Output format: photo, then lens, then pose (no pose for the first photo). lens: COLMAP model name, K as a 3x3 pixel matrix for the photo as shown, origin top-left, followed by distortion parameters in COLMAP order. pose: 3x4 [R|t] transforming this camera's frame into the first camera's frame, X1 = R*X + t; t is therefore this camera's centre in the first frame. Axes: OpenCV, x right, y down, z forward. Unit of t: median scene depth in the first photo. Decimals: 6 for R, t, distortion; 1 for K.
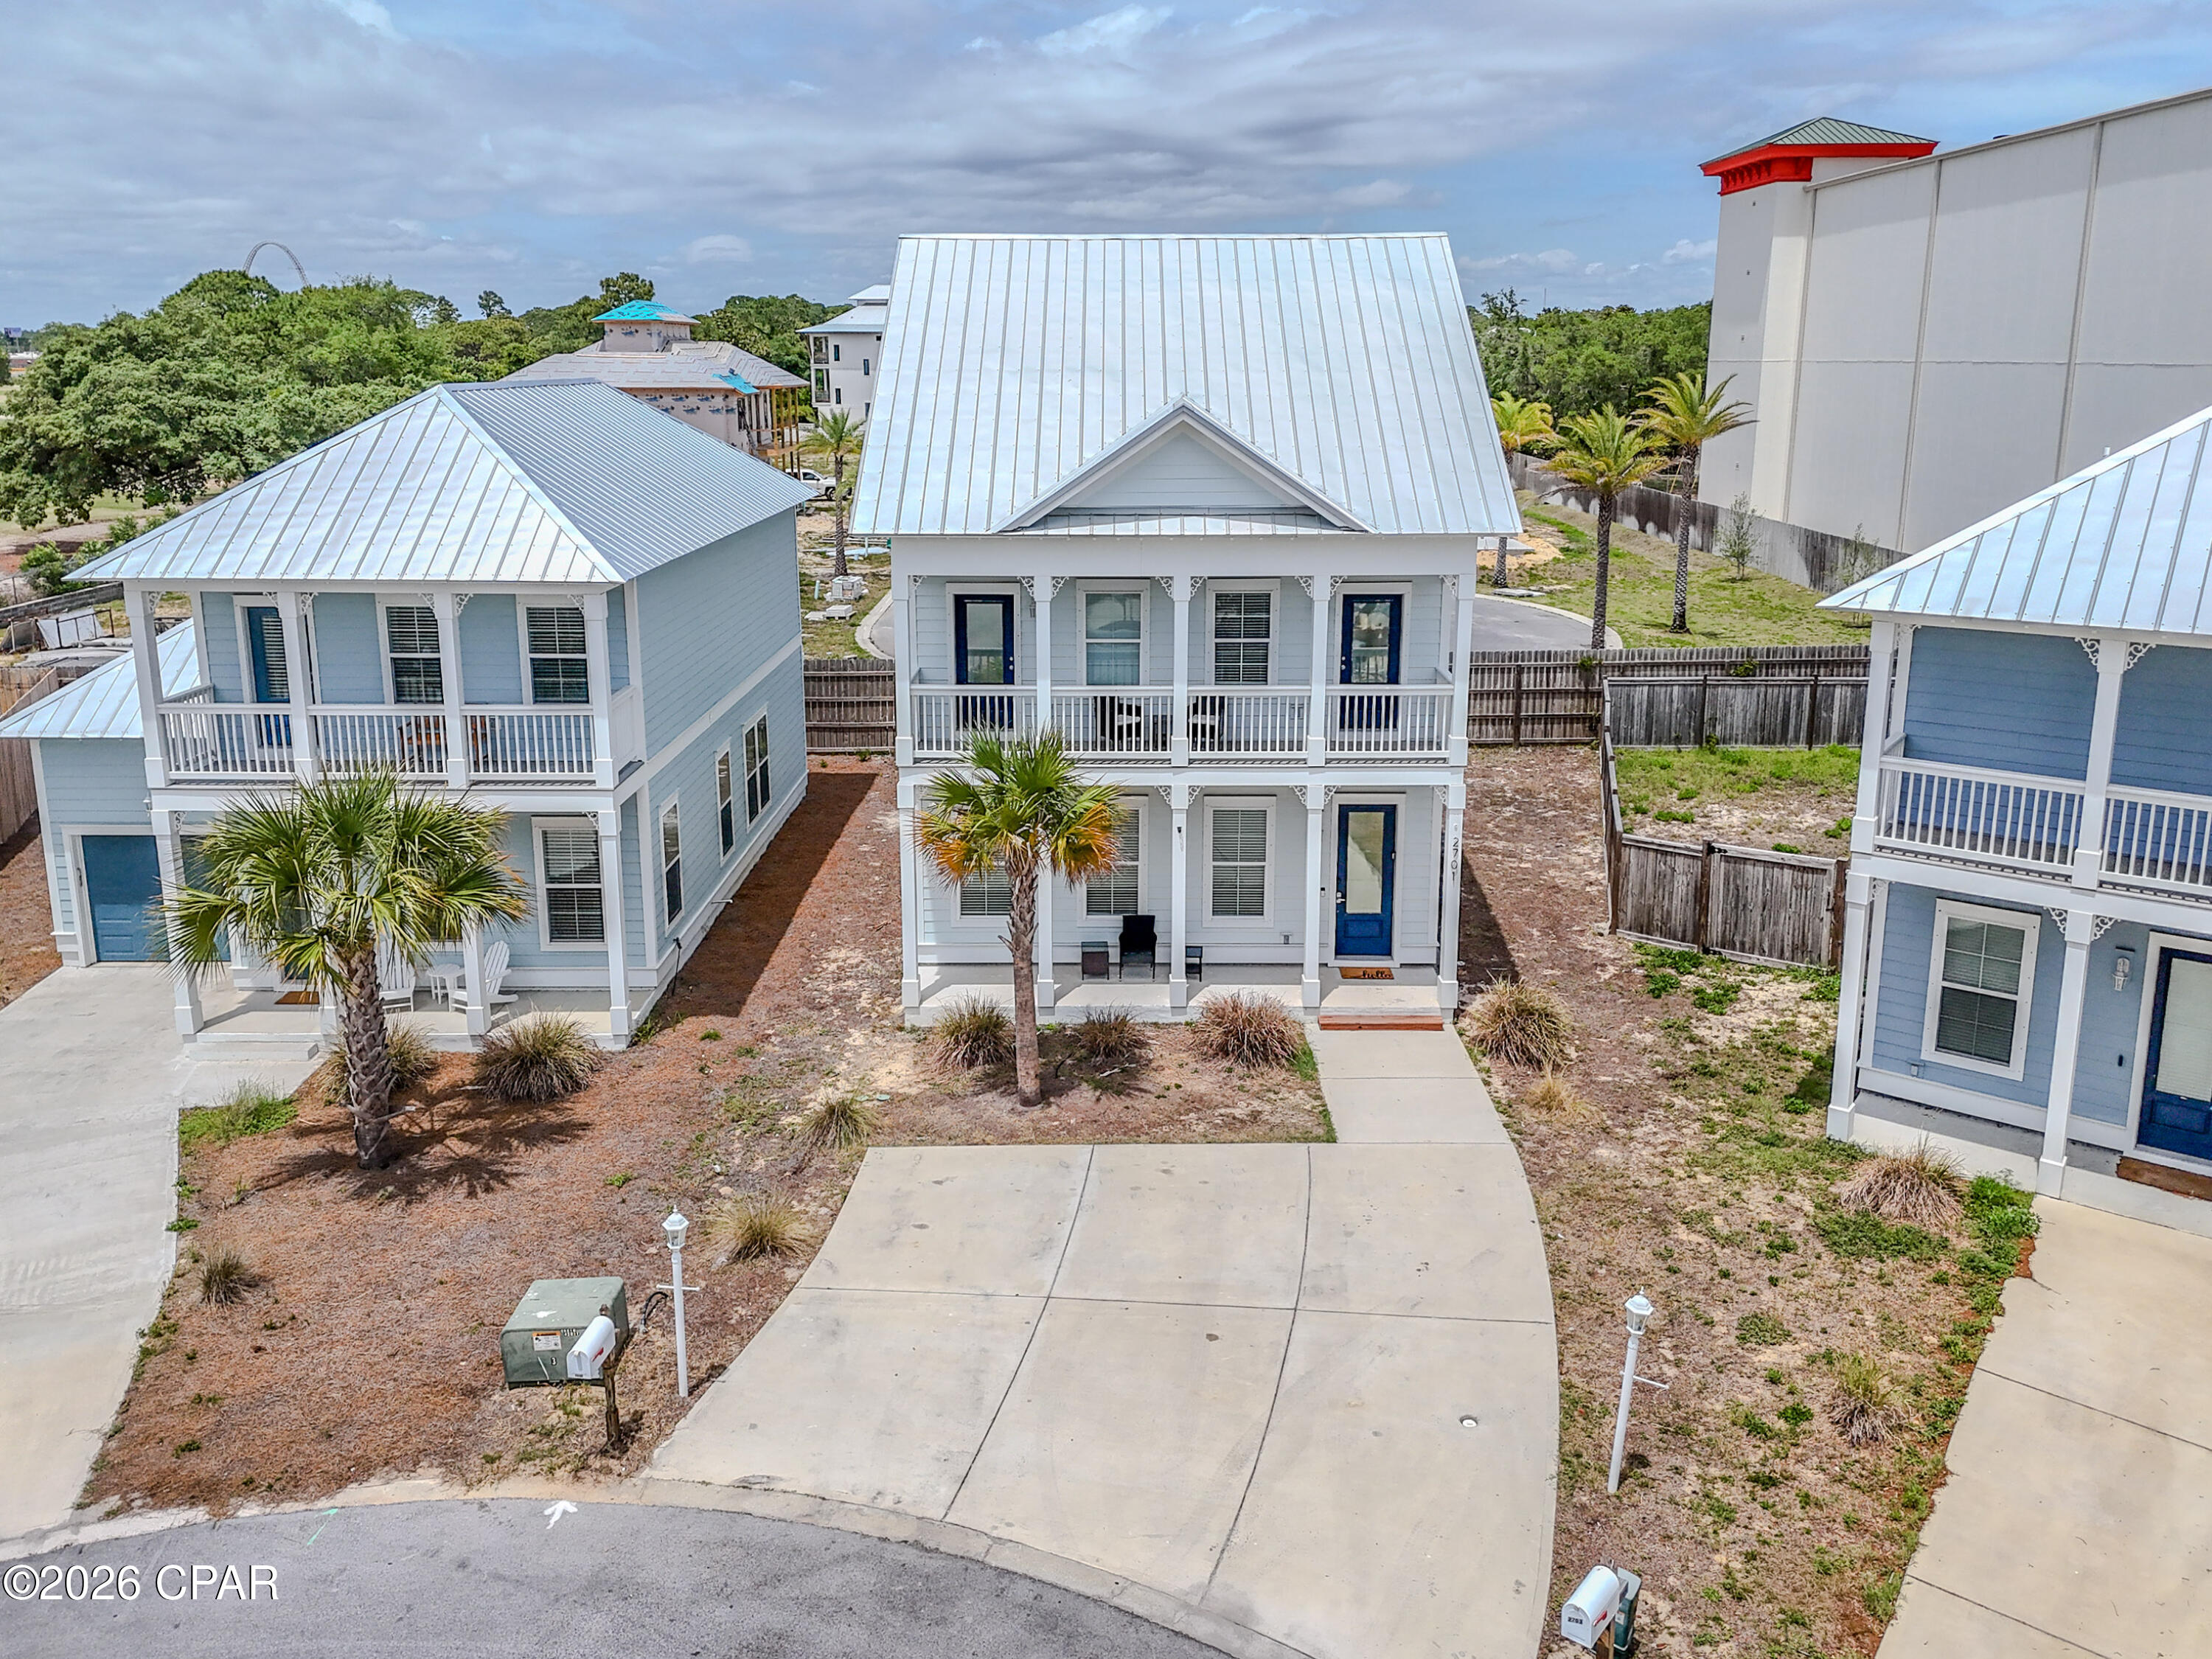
lens RADIAL K [[1615.1, 0, 1100.9], [0, 1615.1, 692.1], [0, 0, 1]] dist [0.048555, -0.025644]
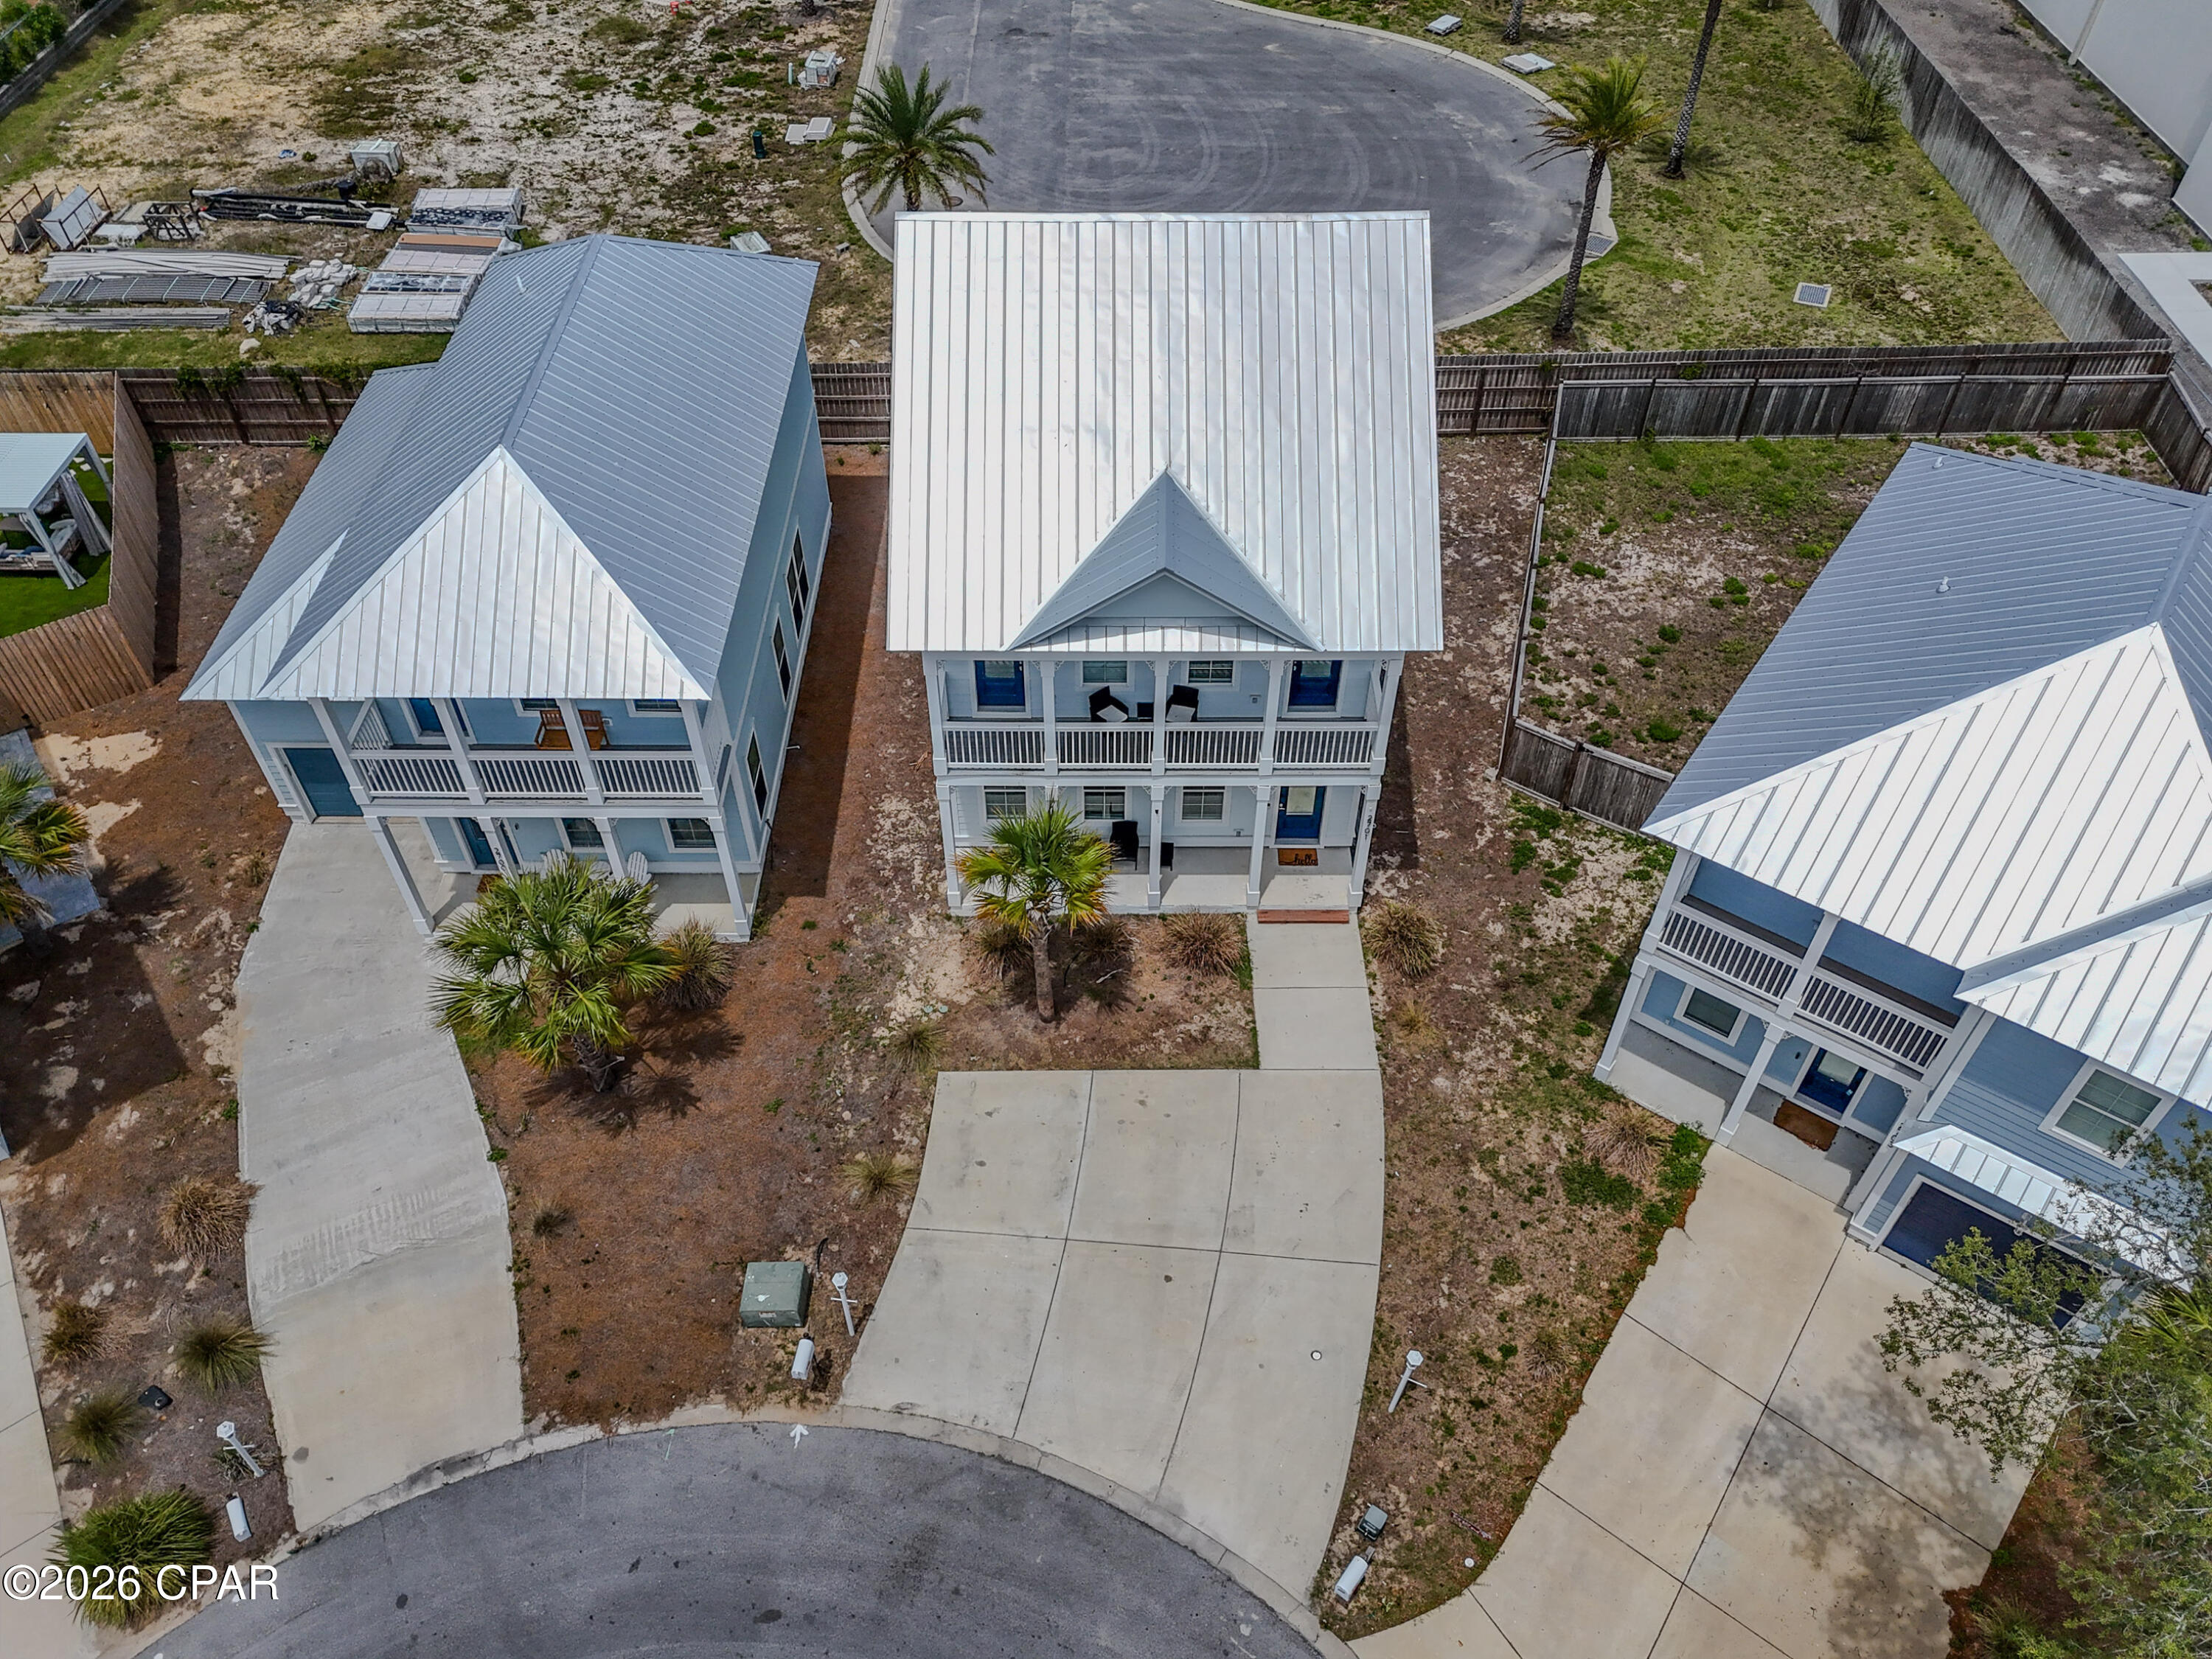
lens RADIAL K [[1528.0, 0, 1090.8], [0, 1528.0, 836.4], [0, 0, 1]] dist [0.084752, -0.132686]
pose [[0.999974, -0.007125, -0.001391, -0.002489], [0.006745, 0.841092, 0.540850, -0.560876], [-0.002683, -0.540845, 0.841118, -0.039258]]
